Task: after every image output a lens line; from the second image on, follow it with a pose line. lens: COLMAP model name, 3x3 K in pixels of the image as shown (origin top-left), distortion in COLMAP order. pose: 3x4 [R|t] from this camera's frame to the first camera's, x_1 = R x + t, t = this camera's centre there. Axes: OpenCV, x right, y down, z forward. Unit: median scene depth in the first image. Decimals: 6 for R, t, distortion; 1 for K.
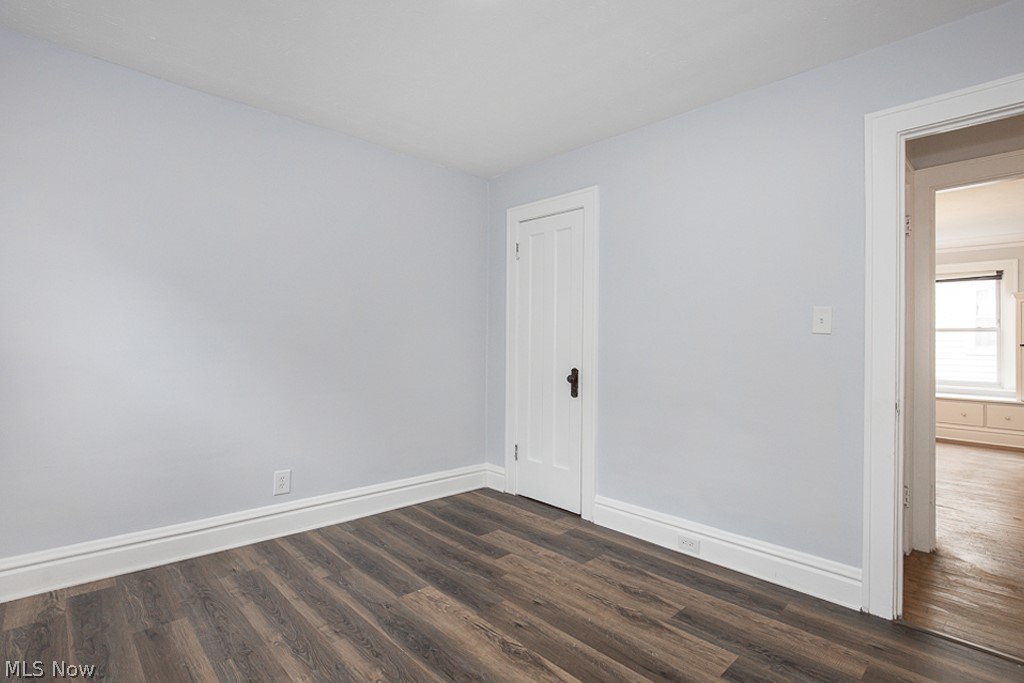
lens RADIAL K [[506.0, 0, 506.5], [0, 506.0, 339.4], [0, 0, 1]] dist [-0.004314, 0.000413]
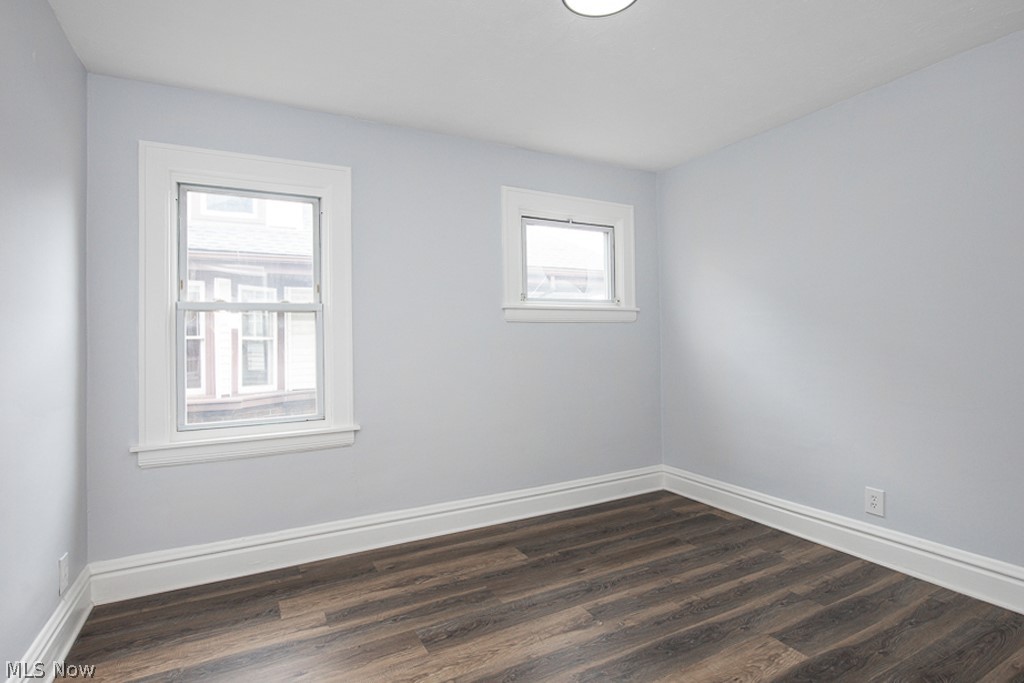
lens RADIAL K [[506.0, 0, 507.5], [0, 506.0, 344.5], [0, 0, 1]] dist [-0.004314, 0.000413]
pose [[-0.252242, -0.004548, -0.967653, 0.686904], [0.010624, 0.999916, -0.007469, 0.009961], [0.967606, -0.012164, -0.252172, 0.727265]]
